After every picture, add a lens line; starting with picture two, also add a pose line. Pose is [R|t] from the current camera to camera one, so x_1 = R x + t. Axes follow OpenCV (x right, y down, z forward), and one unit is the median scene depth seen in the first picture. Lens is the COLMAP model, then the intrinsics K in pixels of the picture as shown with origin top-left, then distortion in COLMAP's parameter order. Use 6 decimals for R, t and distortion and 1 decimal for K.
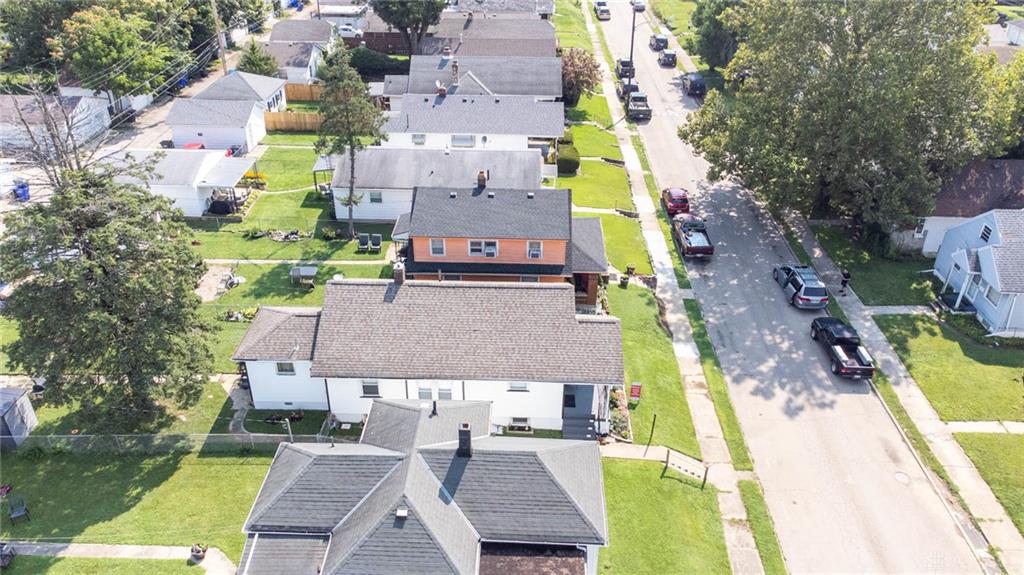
lens RADIAL K [[761.2, 0, 512.0], [0, 761.2, 287.5], [0, 0, 1]] dist [0.029548, 0.036651]
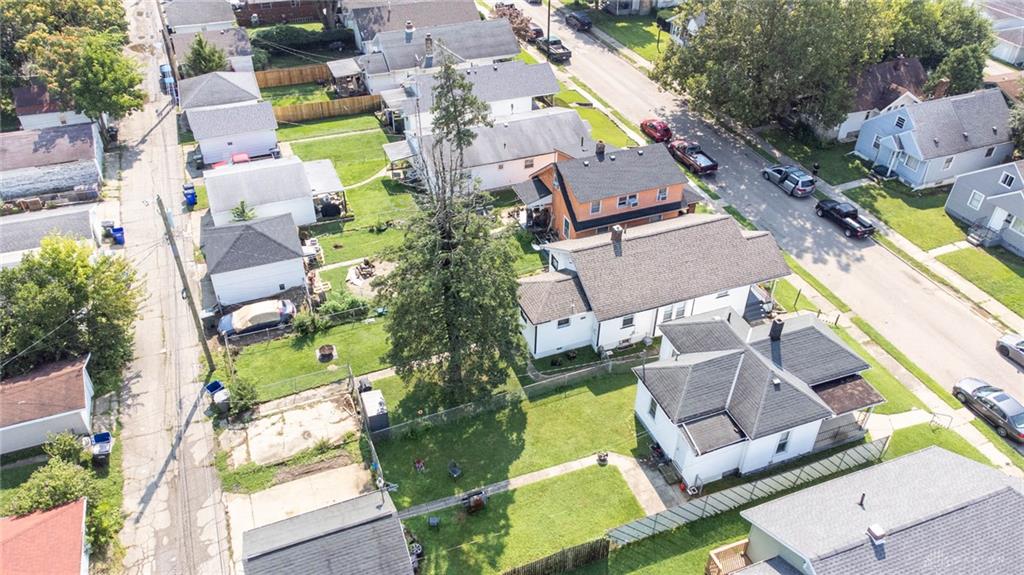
lens RADIAL K [[761.2, 0, 512.0], [0, 761.2, 287.5], [0, 0, 1]] dist [0.029548, 0.036651]
pose [[0.919509, -0.234819, 0.315220, -0.633451], [0.196860, 0.969232, 0.147769, -0.132779], [-0.340221, -0.073820, 0.937444, -0.155541]]
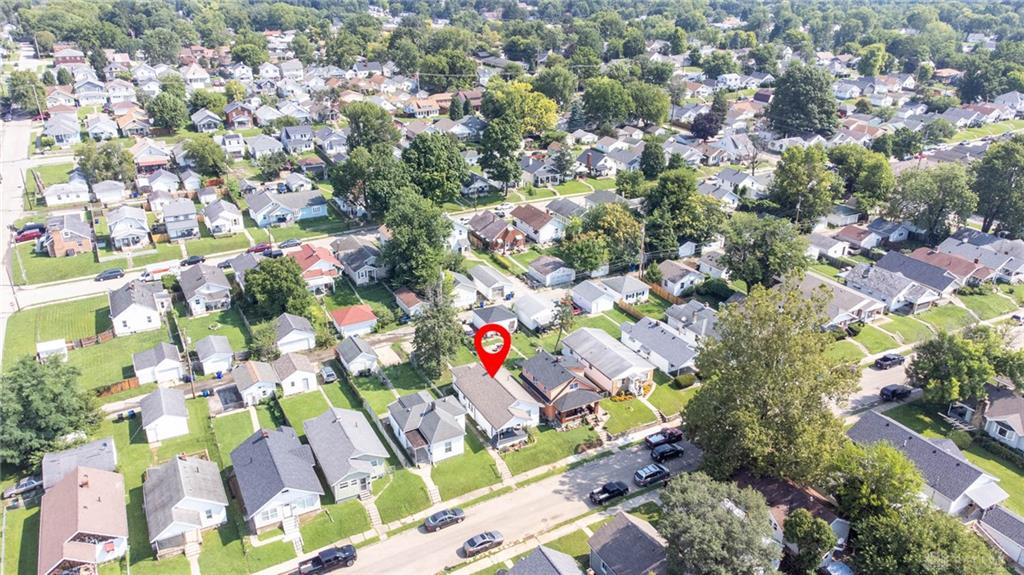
lens RADIAL K [[761.2, 0, 512.0], [0, 761.2, 287.5], [0, 0, 1]] dist [0.029548, 0.036651]
pose [[0.497807, 0.341228, -0.797341, 1.845044], [-0.436952, 0.892821, 0.109285, -0.570287], [0.749174, 0.293997, 0.593553, -0.705694]]
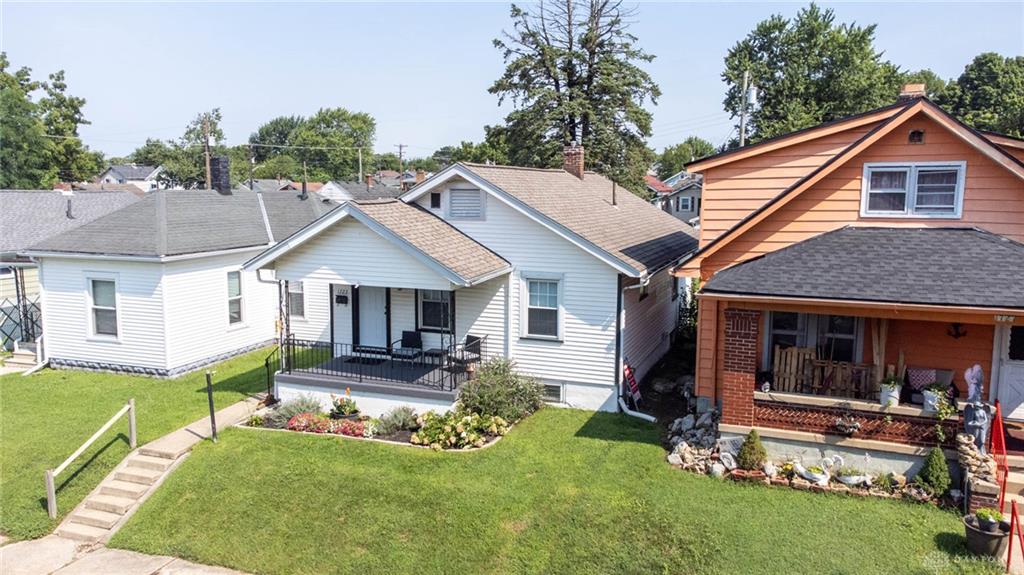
lens RADIAL K [[761.2, 0, 512.0], [0, 761.2, 287.5], [0, 0, 1]] dist [0.029548, 0.036651]
pose [[-0.333795, 0.115934, -0.935489, 0.438739], [-0.485005, 0.829849, 0.275899, -0.071407], [0.808301, 0.545811, -0.220771, 0.976930]]
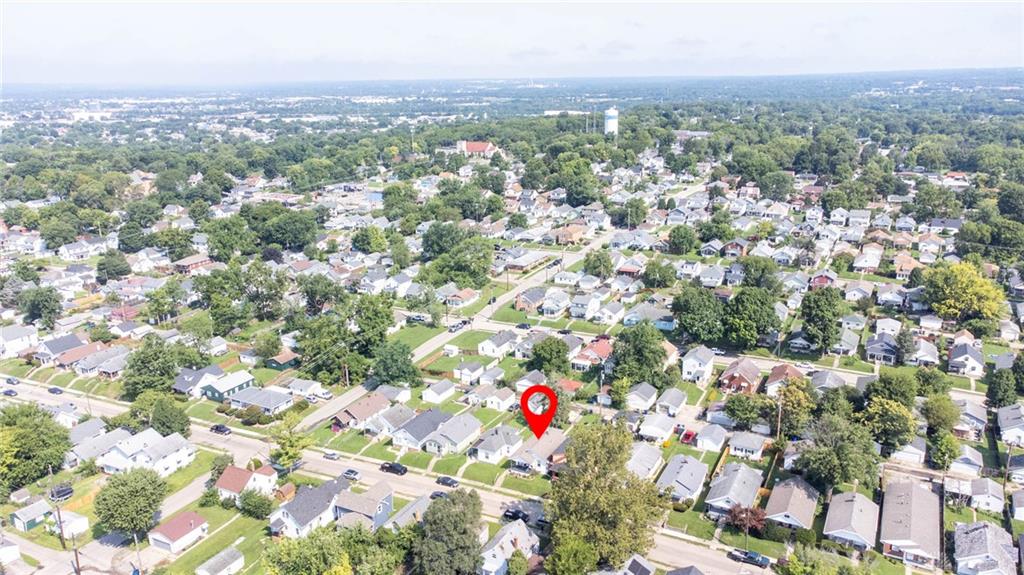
lens RADIAL K [[761.2, 0, 512.0], [0, 761.2, 287.5], [0, 0, 1]] dist [0.029548, 0.036651]
pose [[-0.439860, 0.235365, -0.866676, 3.217671], [-0.447644, 0.779153, 0.438788, -2.260641], [0.778549, 0.580967, -0.237358, 1.196425]]
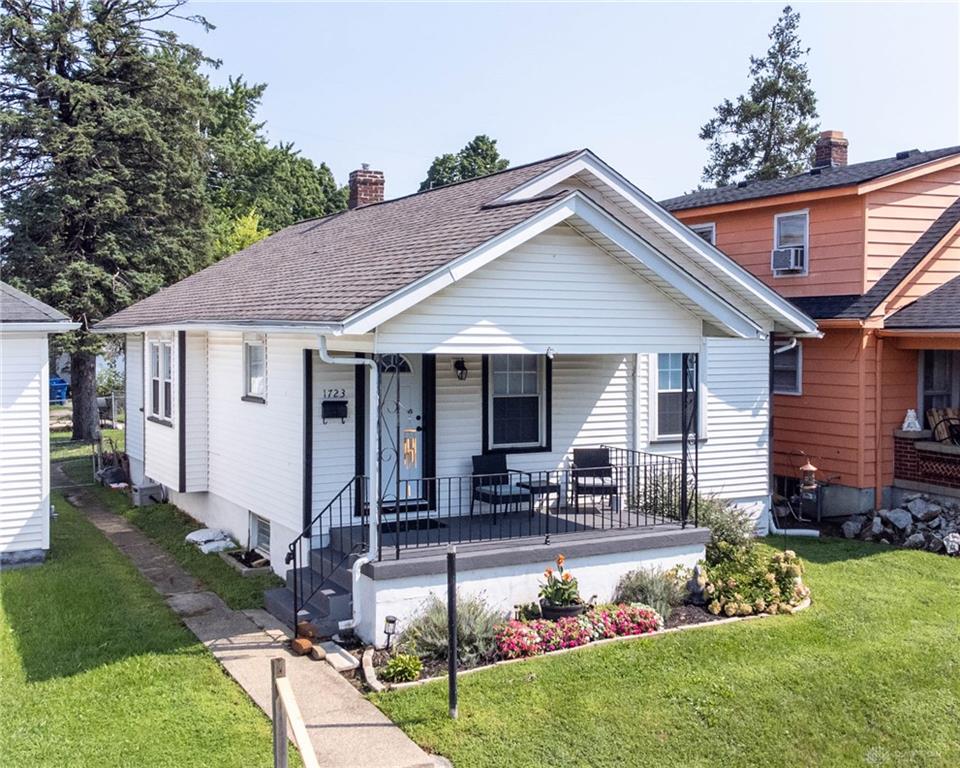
lens RADIAL K [[1123.5, 0, 520.5], [0, 1123.5, 355.2], [0, 0, 1]] dist [0.076339, -0.169523]
pose [[0.526858, 0.011127, -0.849880, 0.353468], [-0.431138, 0.865224, -0.255943, 0.150892], [0.732489, 0.501262, 0.460648, 0.686362]]
